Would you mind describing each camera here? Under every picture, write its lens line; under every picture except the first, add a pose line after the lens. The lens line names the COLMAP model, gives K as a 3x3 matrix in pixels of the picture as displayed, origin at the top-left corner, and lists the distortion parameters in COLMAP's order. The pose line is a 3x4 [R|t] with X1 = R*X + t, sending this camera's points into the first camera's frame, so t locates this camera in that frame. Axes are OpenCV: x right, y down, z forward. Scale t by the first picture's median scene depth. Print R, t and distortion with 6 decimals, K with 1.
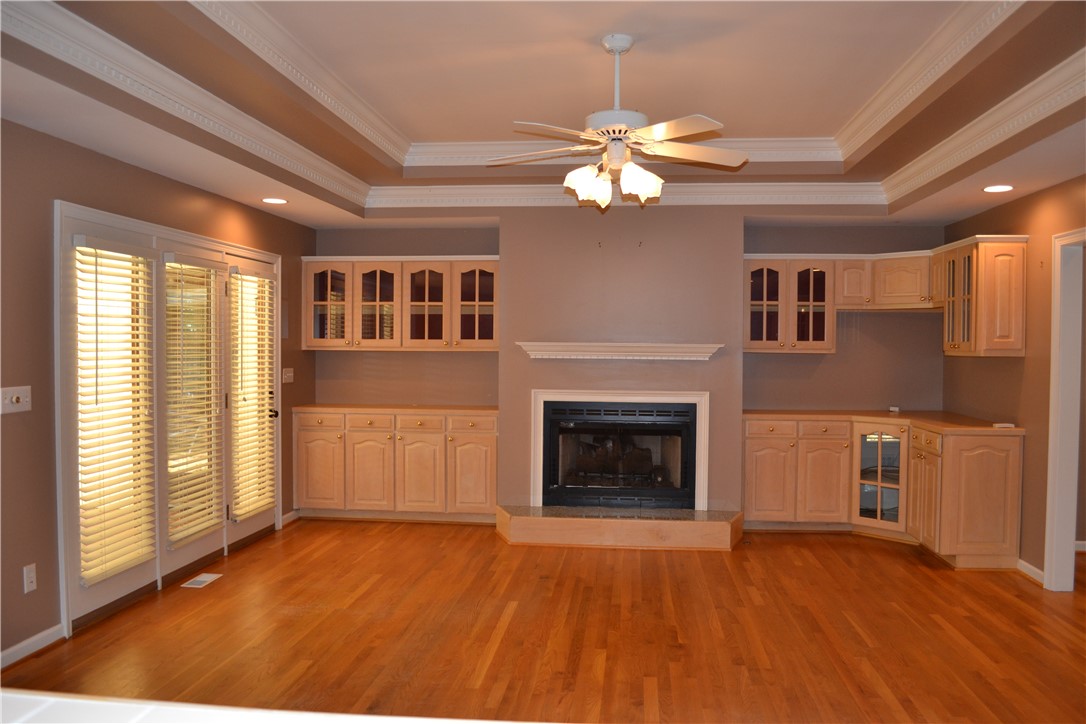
lens RADIAL K [[866.8, 0, 547.1], [0, 866.8, 366.1], [0, 0, 1]] dist [-0.092692, 0.019402]
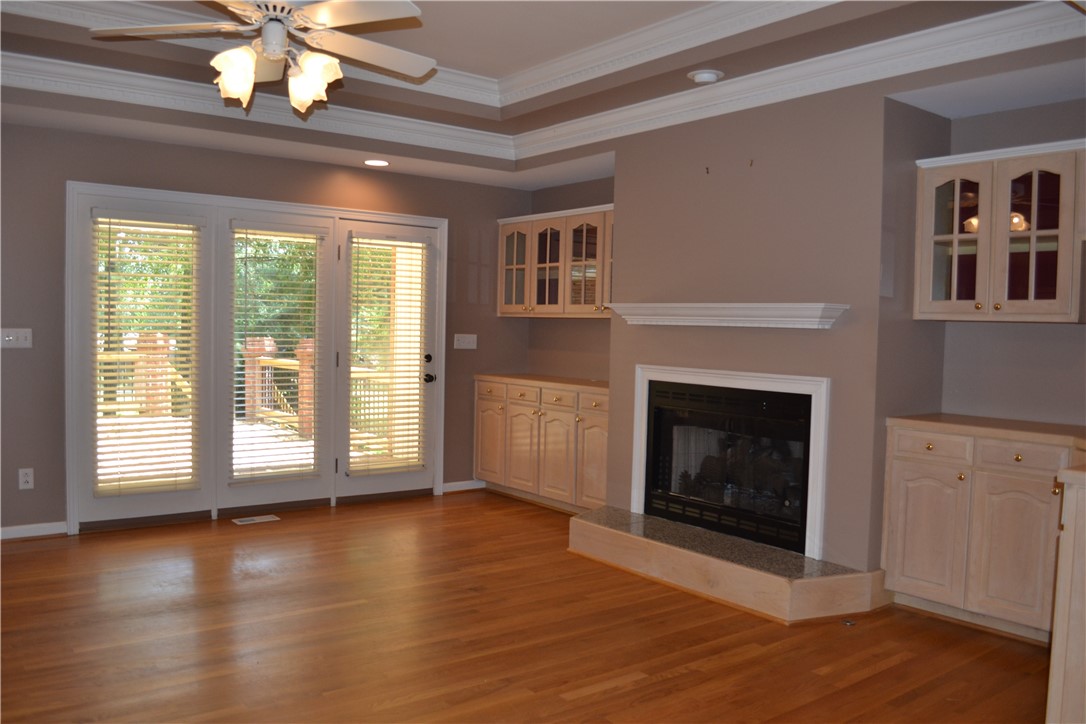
lens RADIAL K [[866.8, 0, 547.1], [0, 866.8, 366.1], [0, 0, 1]] dist [-0.092692, 0.019402]
pose [[0.694531, 0.041136, -0.718286, 0.501788], [-0.036131, 0.999099, 0.022282, 0.014194], [0.718555, 0.010477, 0.695391, 0.400988]]
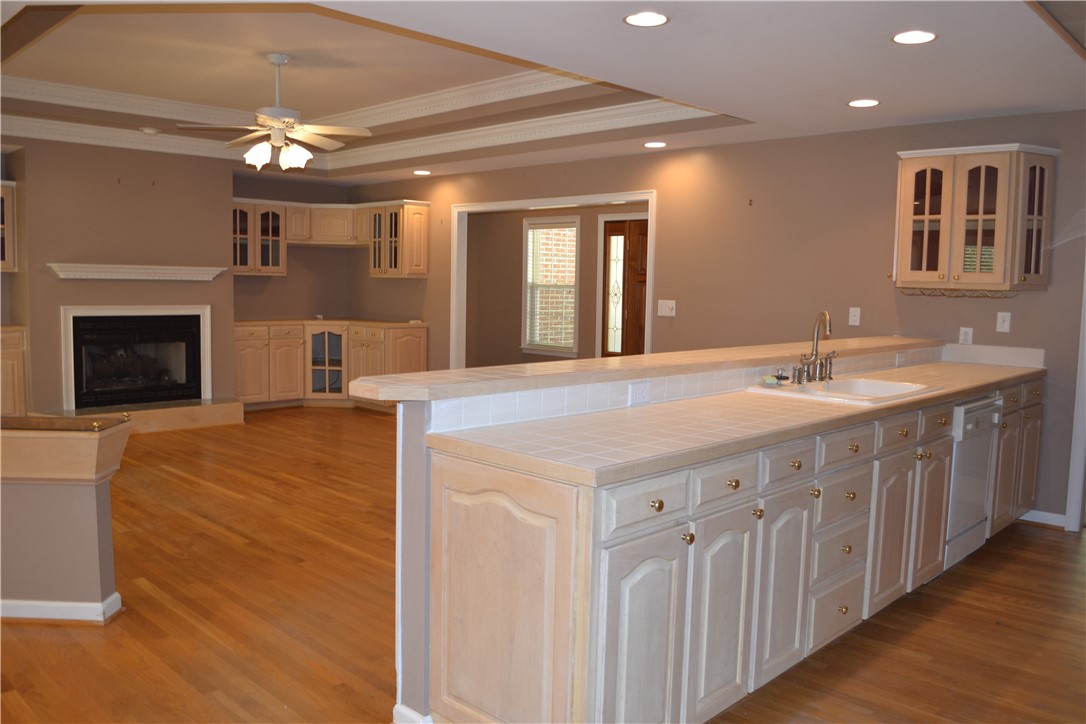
lens RADIAL K [[866.8, 0, 547.1], [0, 866.8, 366.1], [0, 0, 1]] dist [-0.092692, 0.019402]
pose [[0.621831, -0.068264, 0.780171, -0.489689], [0.002377, 0.996354, 0.085285, 0.012952], [-0.783148, -0.051179, 0.619726, -0.172218]]
